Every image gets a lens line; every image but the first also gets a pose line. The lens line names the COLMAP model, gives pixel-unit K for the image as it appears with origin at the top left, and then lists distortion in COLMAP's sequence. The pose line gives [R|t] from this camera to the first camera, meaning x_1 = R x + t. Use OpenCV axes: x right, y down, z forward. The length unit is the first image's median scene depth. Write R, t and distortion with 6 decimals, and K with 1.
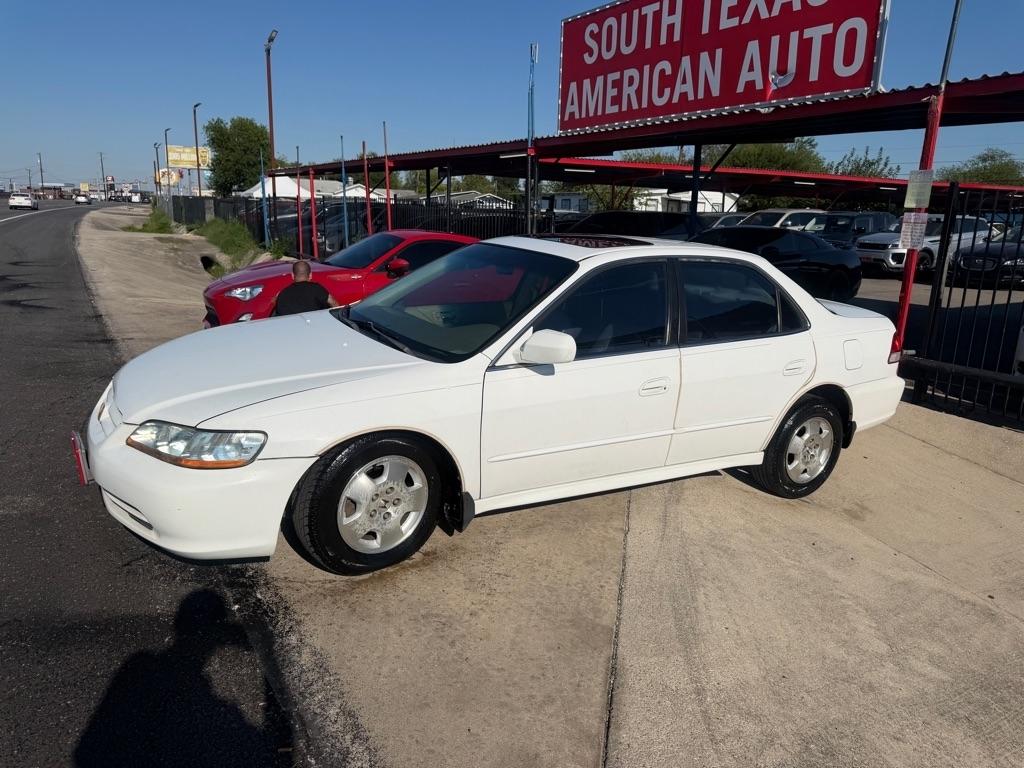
lens RADIAL K [[737.3, 0, 515.7], [0, 737.3, 382.3], [0, 0, 1]] dist [0.043848, -0.048121]
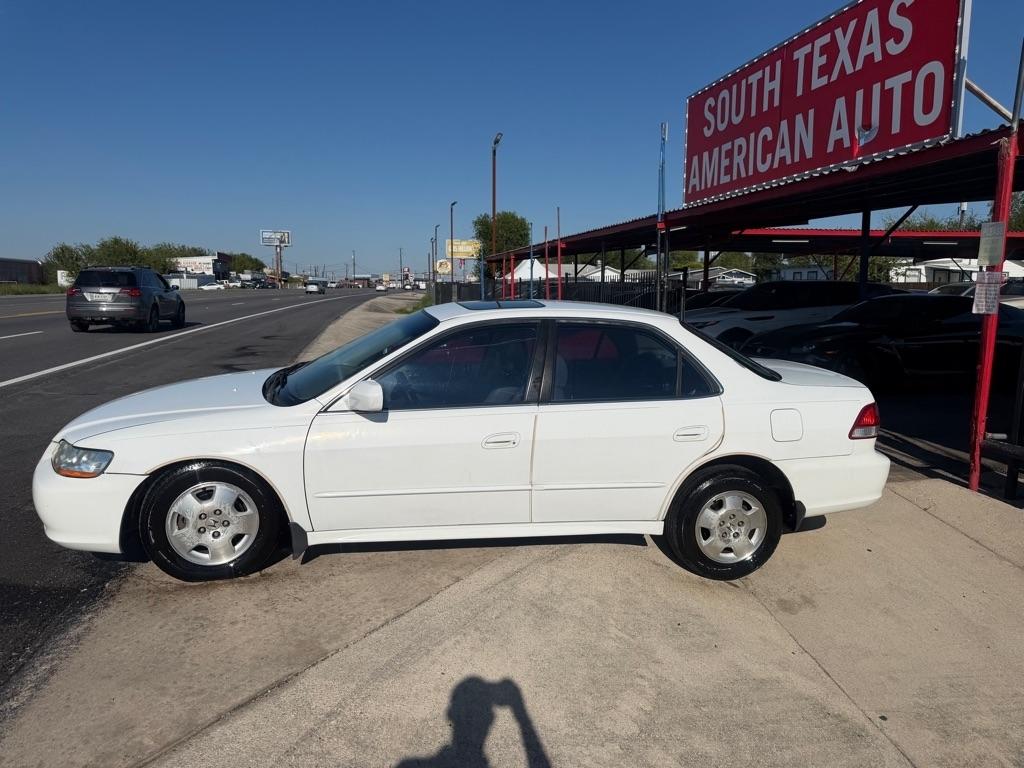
lens RADIAL K [[737.3, 0, 502.4], [0, 737.3, 383.4], [0, 0, 1]] dist [0.043848, -0.048121]
pose [[0.930083, 0.023285, -0.366611, 0.437444], [-0.060988, 0.993927, -0.091597, 0.015219], [0.362252, 0.107552, 0.925854, 0.028890]]
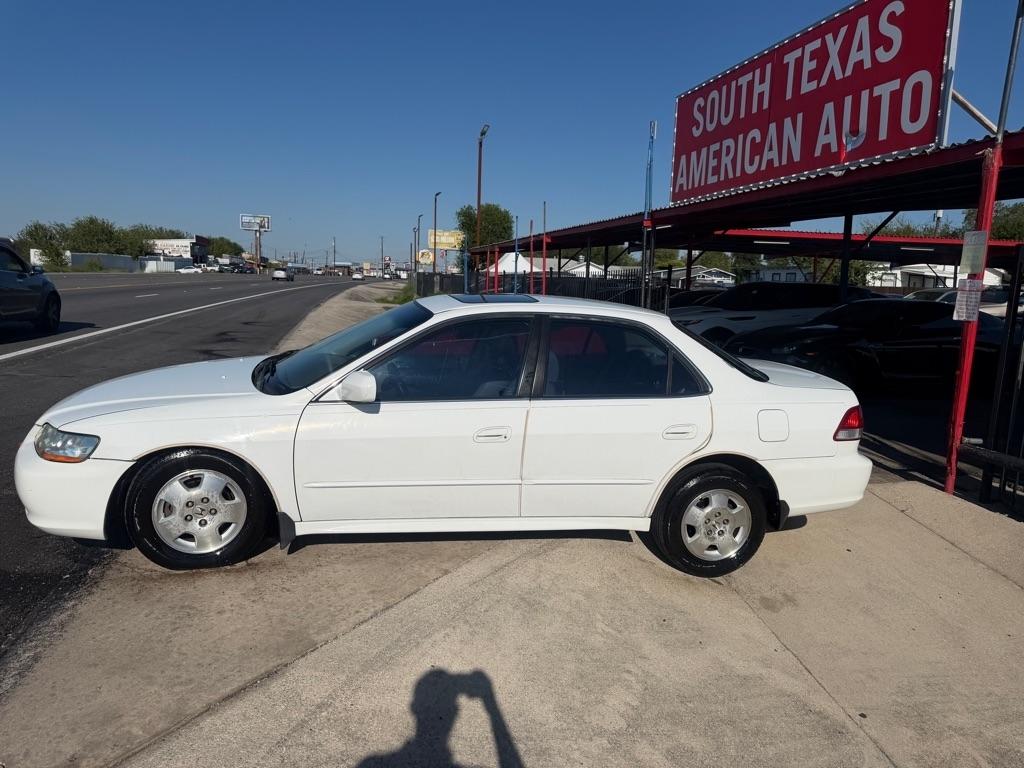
lens RADIAL K [[737.3, 0, 503.1], [0, 737.3, 379.5], [0, 0, 1]] dist [0.043848, -0.048121]
pose [[0.939873, 0.048781, -0.338024, 0.423077], [-0.083445, 0.992550, -0.088782, 0.014602], [0.331174, 0.111651, 0.936941, 0.022201]]
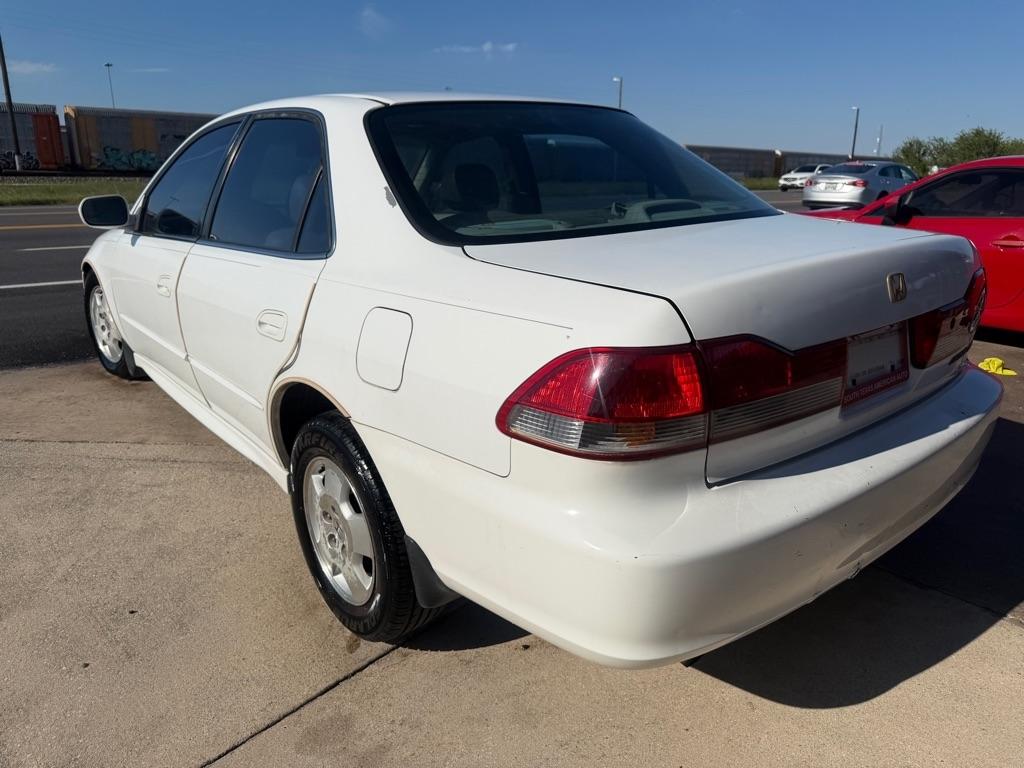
lens RADIAL K [[737.3, 0, 513.7], [0, 737.3, 387.4], [0, 0, 1]] dist [0.043848, -0.048121]
pose [[0.130808, 0.236774, -0.962719, 0.779923], [-0.228257, 0.952167, 0.203165, -0.103276], [0.964774, 0.193172, 0.178597, 0.951724]]
